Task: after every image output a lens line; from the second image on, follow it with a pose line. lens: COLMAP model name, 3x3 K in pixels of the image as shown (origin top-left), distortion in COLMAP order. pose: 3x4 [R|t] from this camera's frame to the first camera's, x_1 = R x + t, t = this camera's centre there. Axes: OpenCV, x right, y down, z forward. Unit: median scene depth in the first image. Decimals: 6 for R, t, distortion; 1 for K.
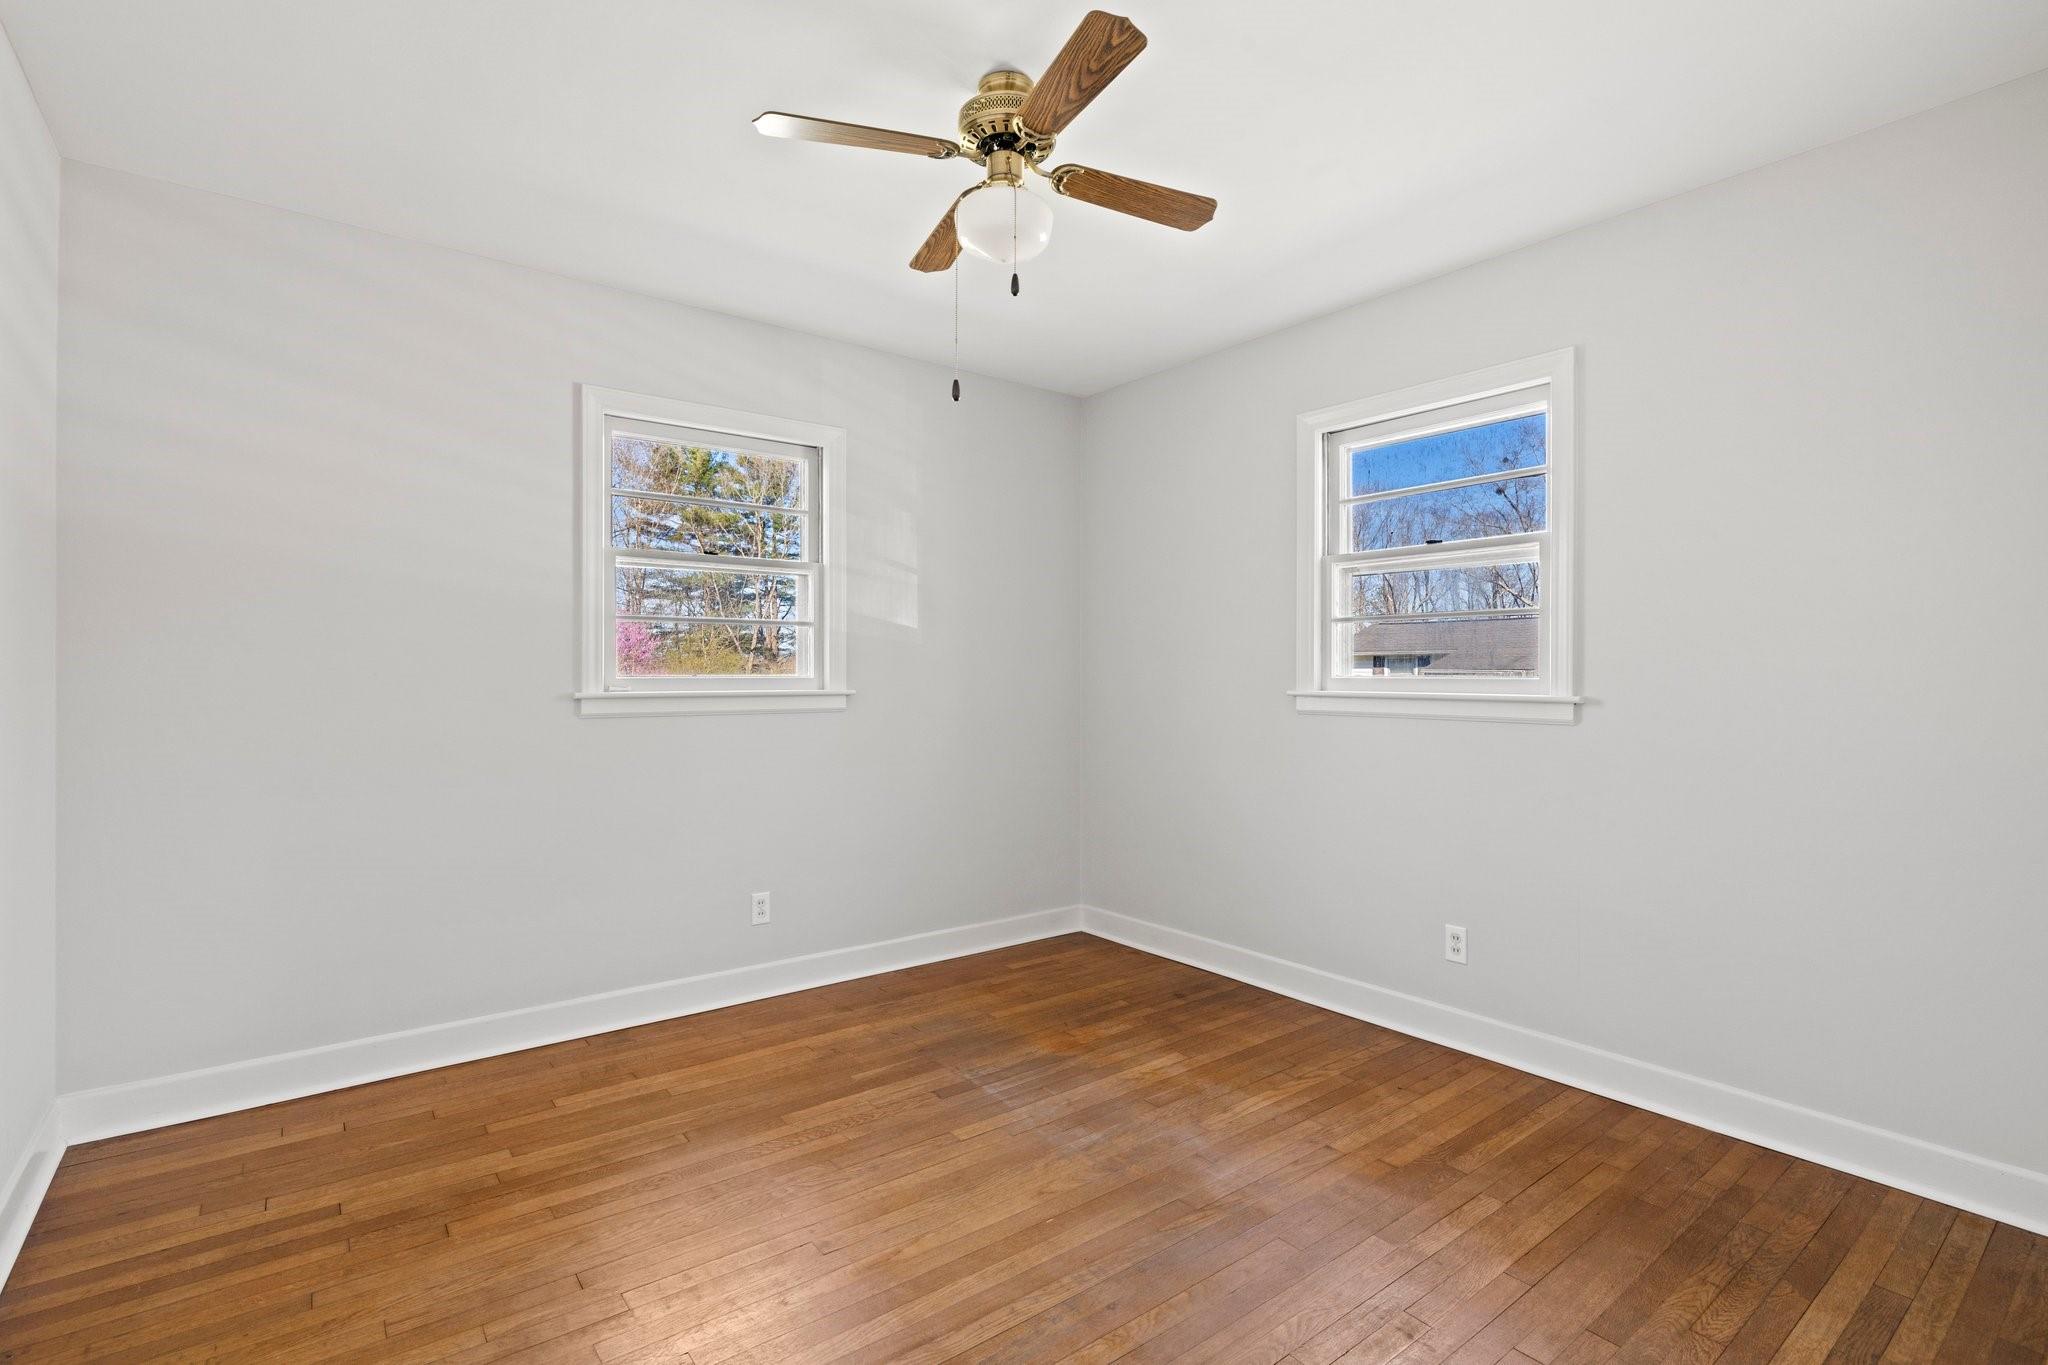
lens RADIAL K [[959.2, 0, 1013.6], [0, 959.2, 682.0], [0, 0, 1]] dist [-0.002210, 0.002090]
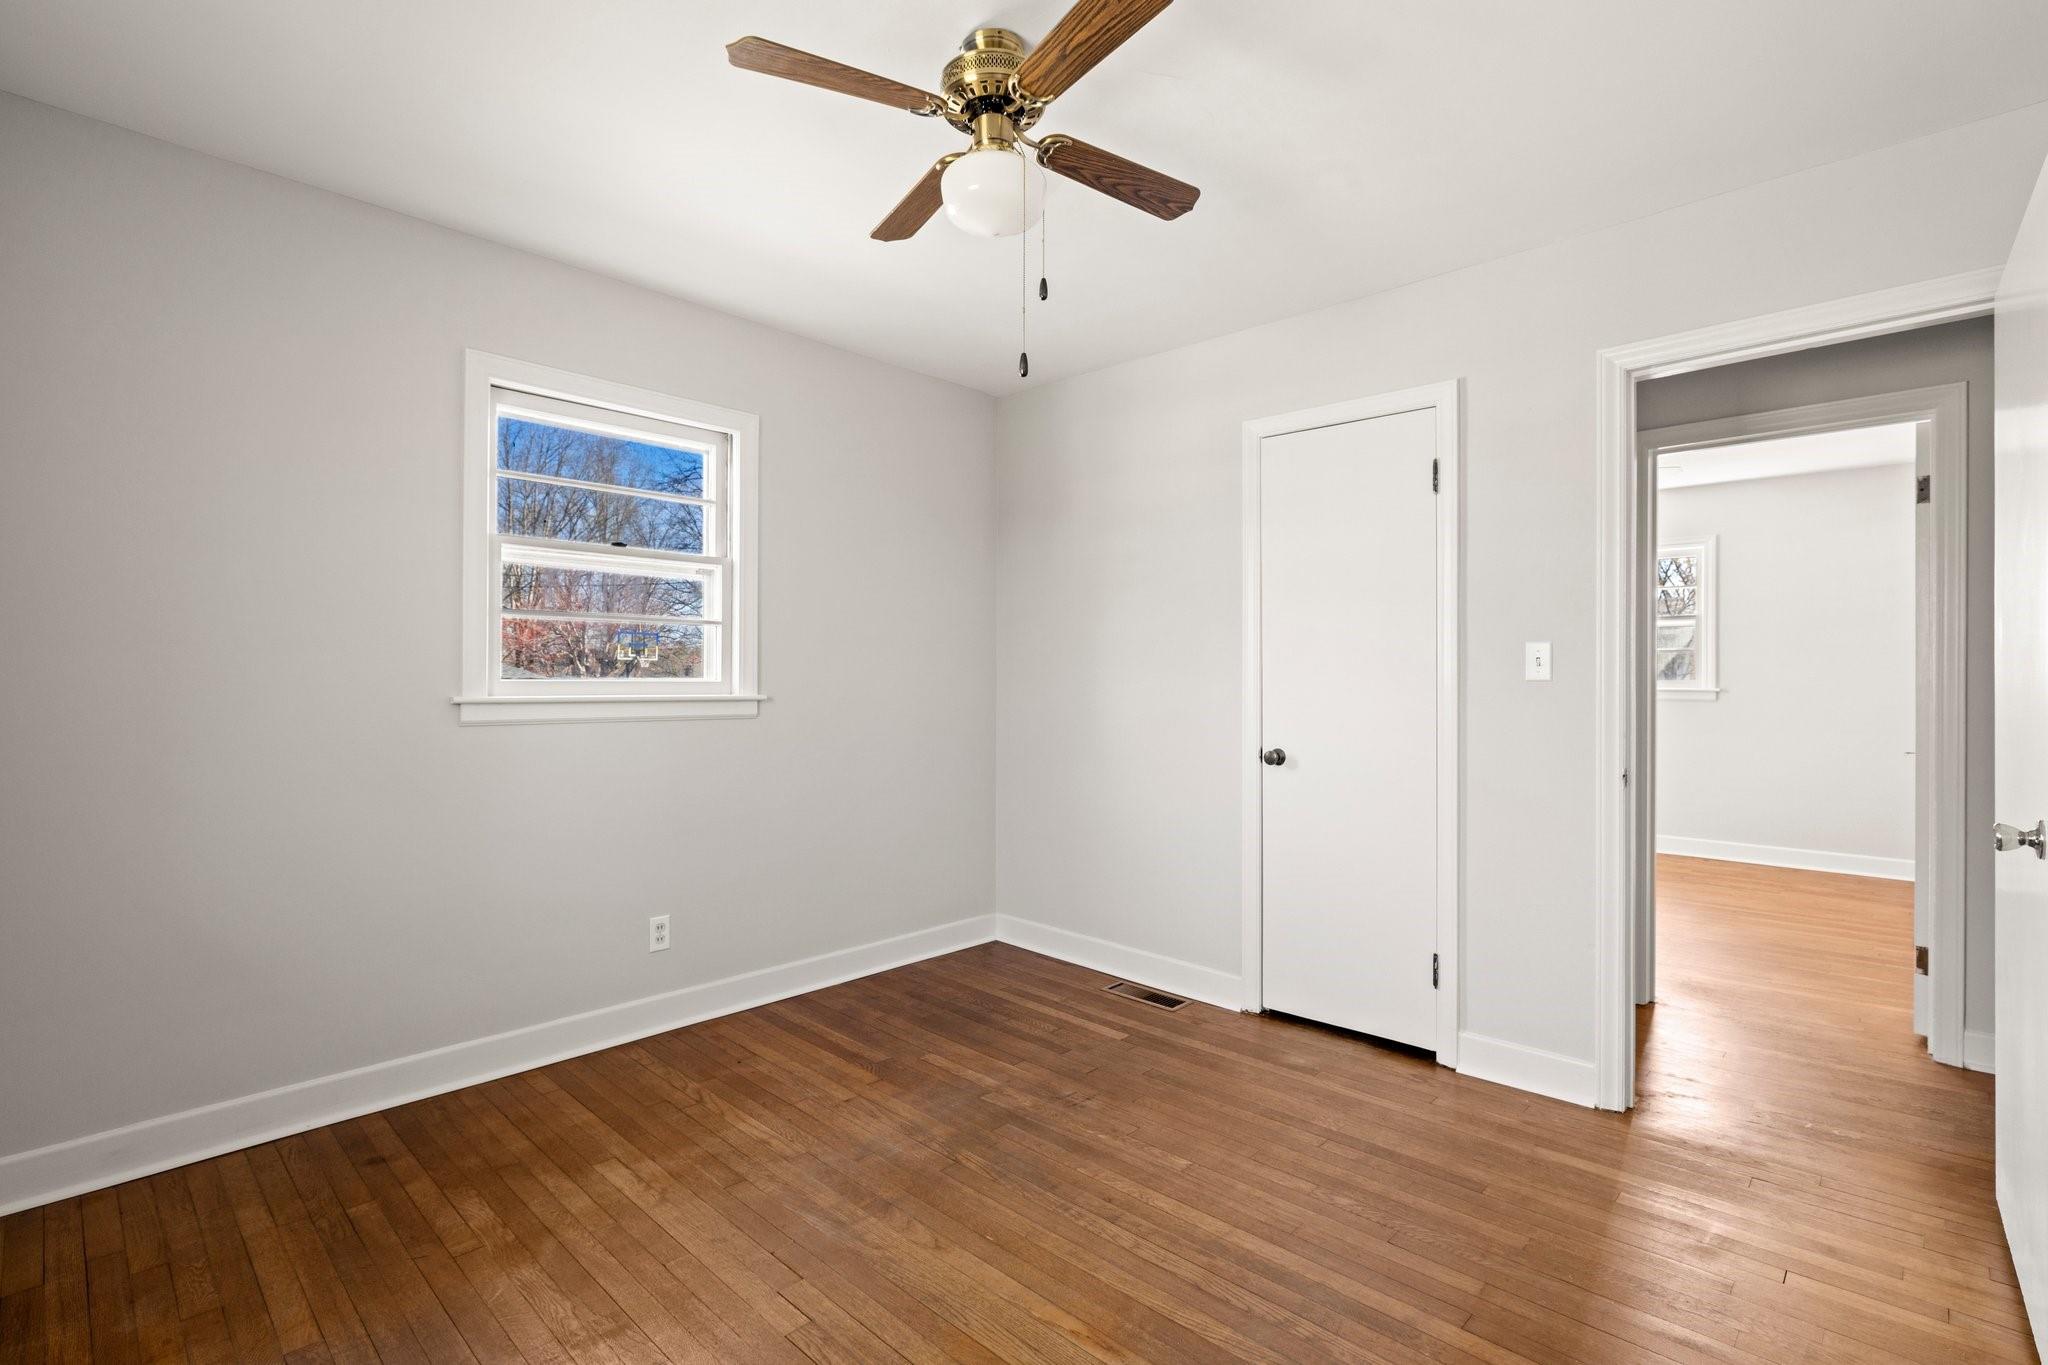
lens RADIAL K [[959.2, 0, 1030.2], [0, 959.2, 670.2], [0, 0, 1]] dist [-0.002210, 0.002090]
pose [[-0.161638, 0.008054, 0.986817, -0.713452], [0.001829, 0.999967, -0.007862, -0.006858], [-0.986849, 0.000534, -0.161647, 0.849089]]
